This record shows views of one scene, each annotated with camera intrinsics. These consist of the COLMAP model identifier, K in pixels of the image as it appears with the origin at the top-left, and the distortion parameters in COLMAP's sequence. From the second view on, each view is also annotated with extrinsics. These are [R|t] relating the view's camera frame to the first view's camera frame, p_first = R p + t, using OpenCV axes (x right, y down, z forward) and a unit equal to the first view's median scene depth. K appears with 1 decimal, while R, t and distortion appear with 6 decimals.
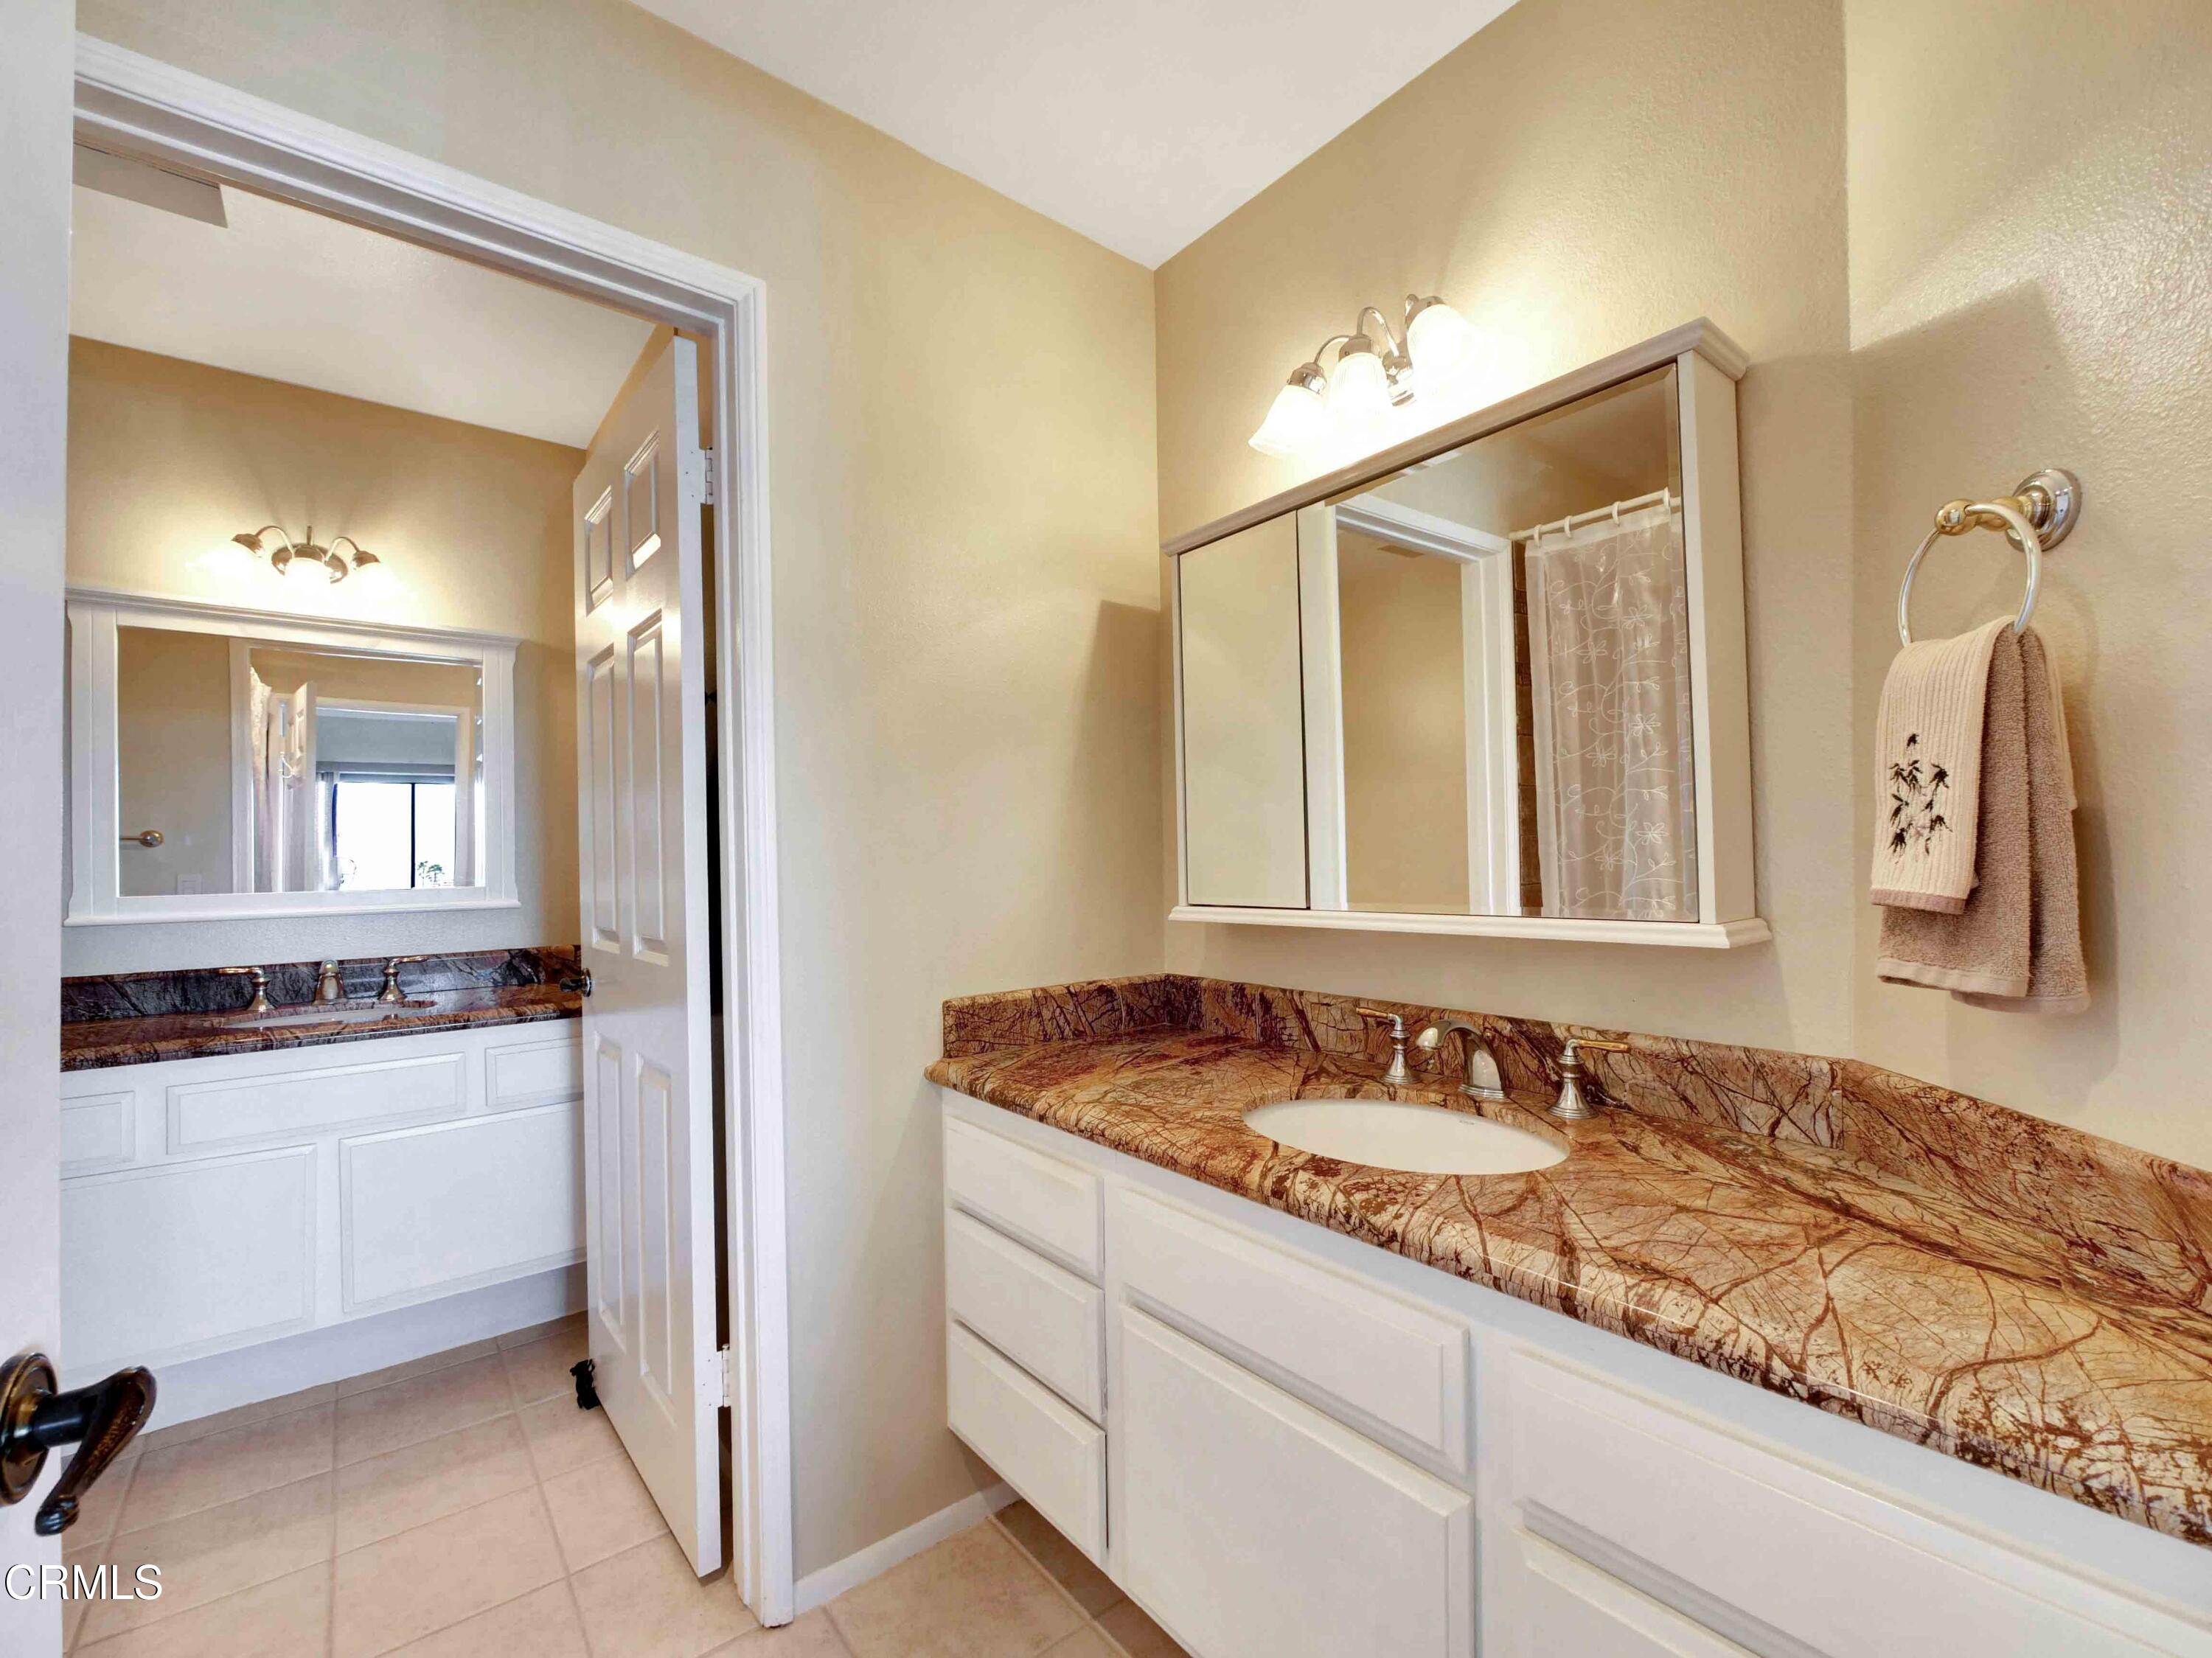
lens RADIAL K [[932.4, 0, 1121.1], [0, 932.4, 831.9], [0, 0, 1]] dist [-0.002139, 0.000476]
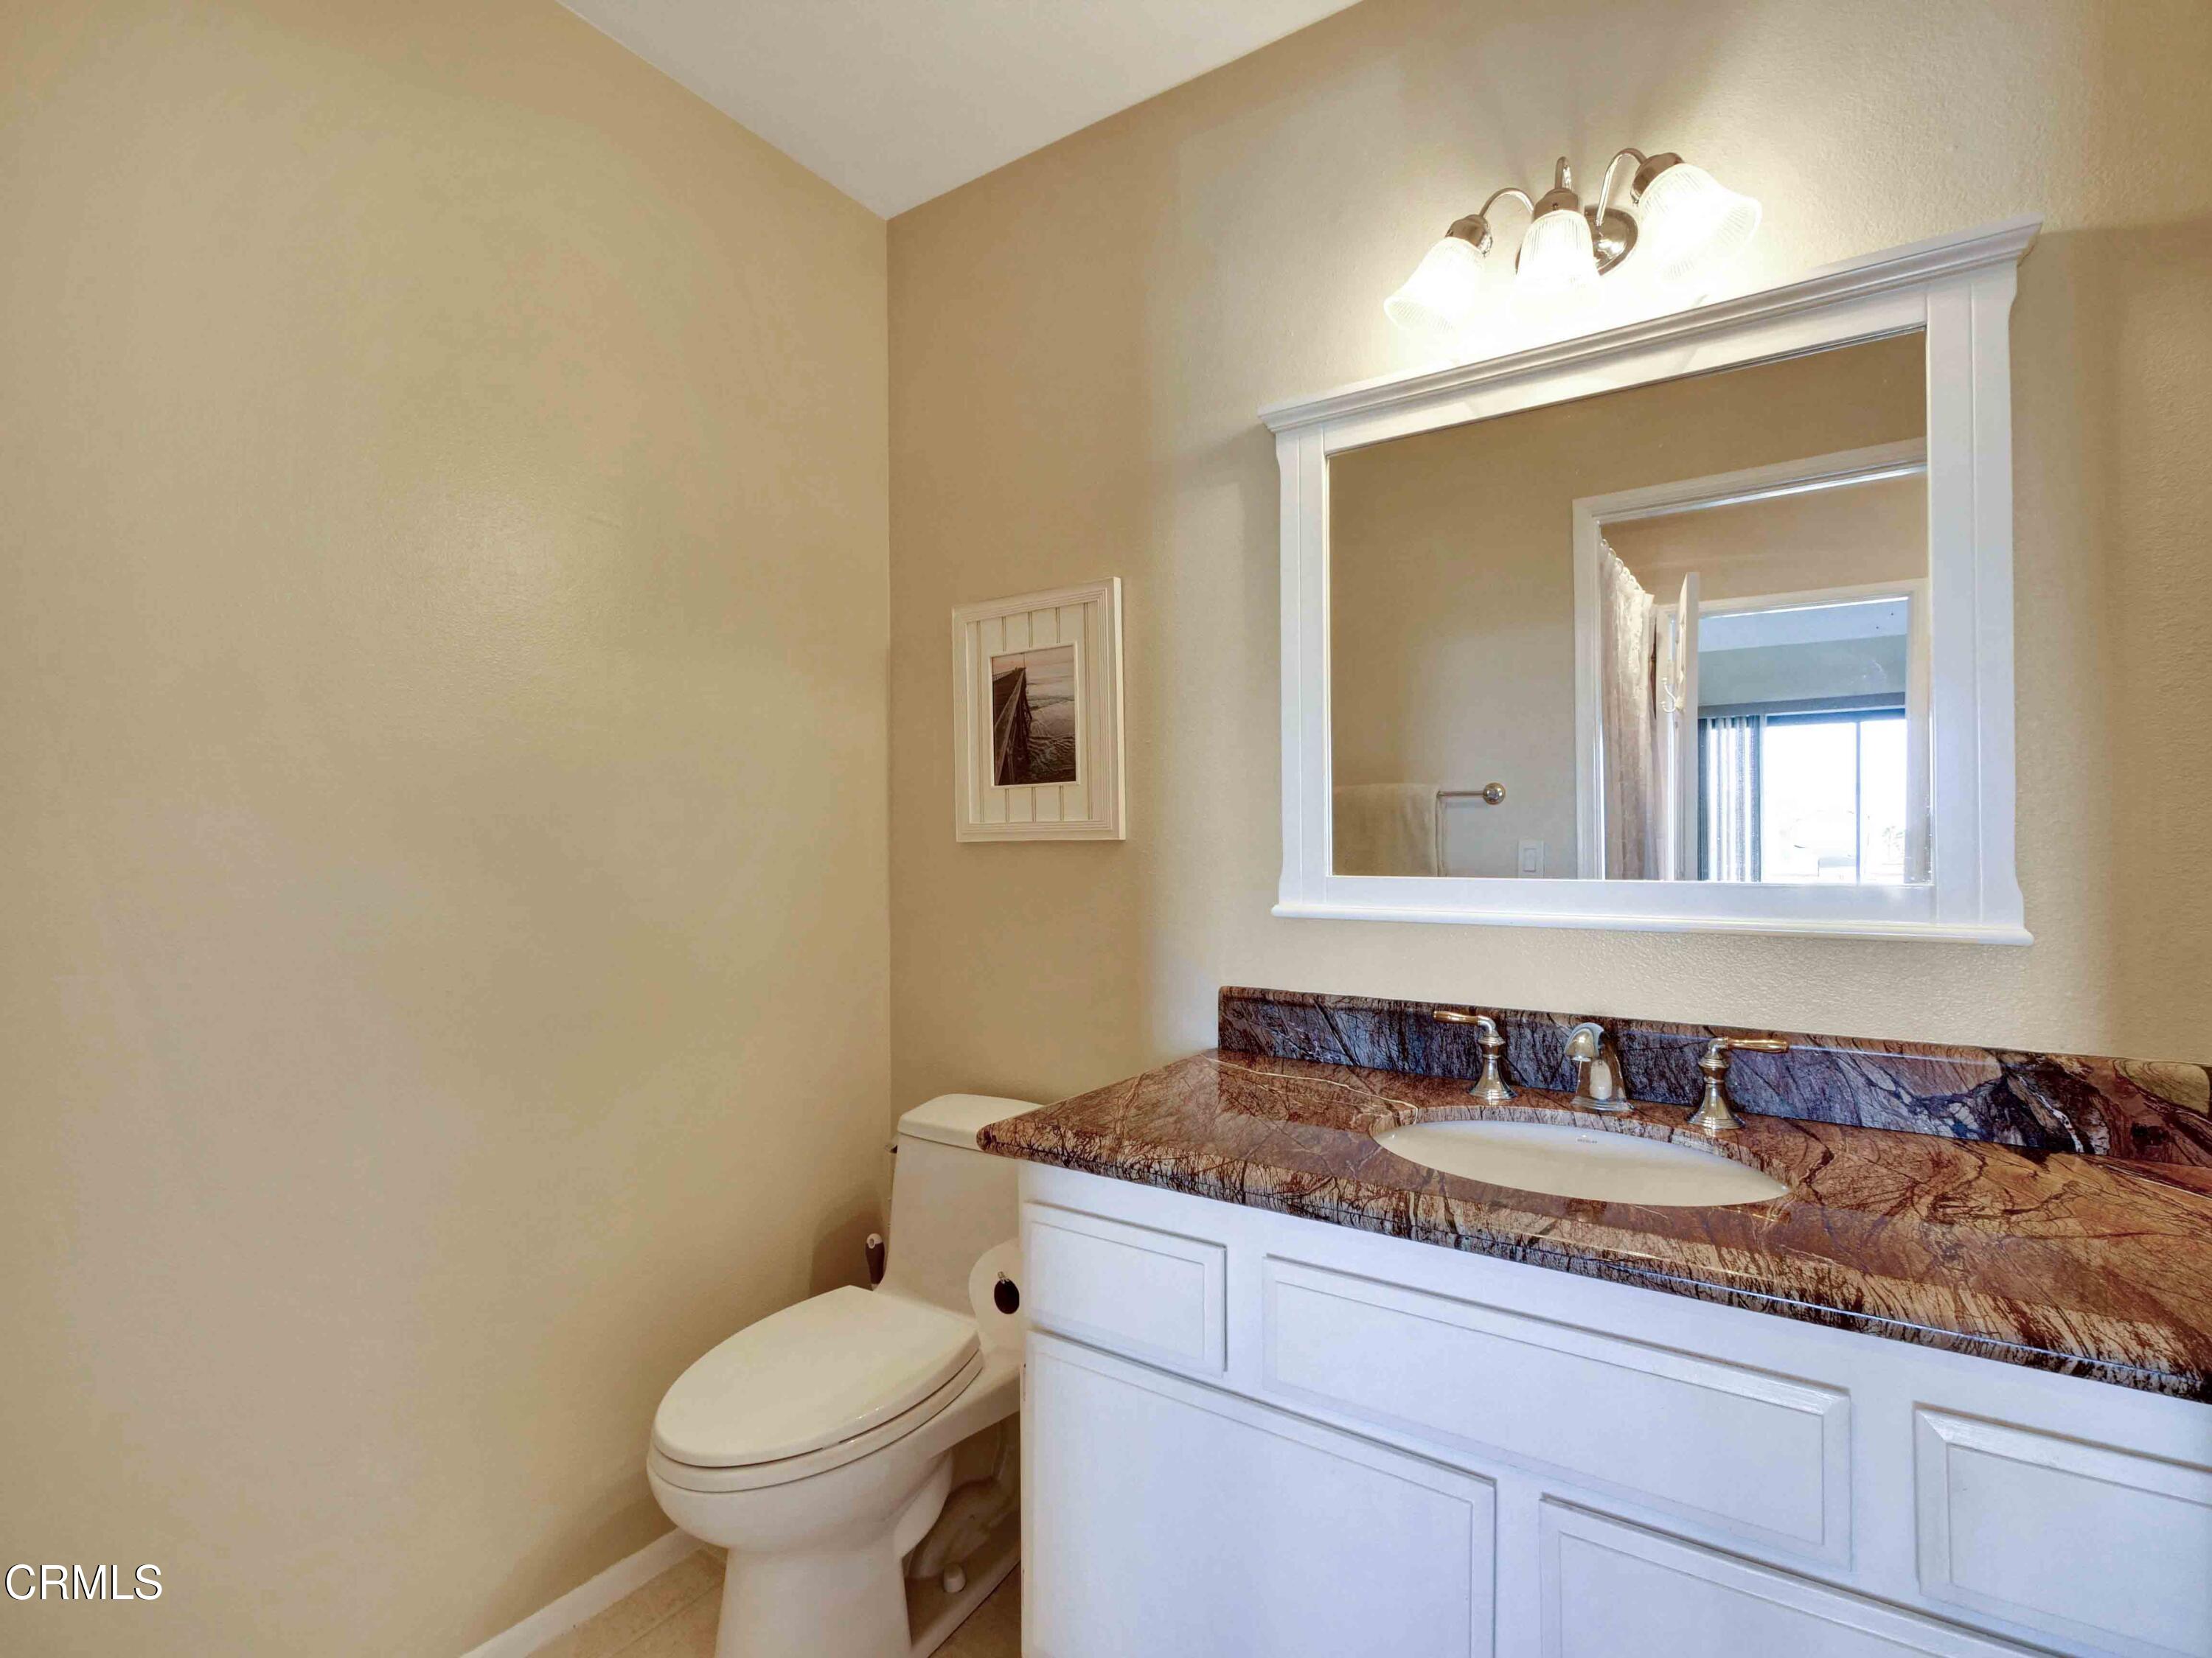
lens RADIAL K [[1066.4, 0, 1098.5], [0, 1066.4, 842.6], [0, 0, 1]] dist [0.003248, -0.000721]
pose [[0.281831, 0.018042, -0.959295, -0.393534], [0.022819, 0.999414, 0.025501, 0.023758], [0.959193, -0.029077, 0.281254, 0.604332]]
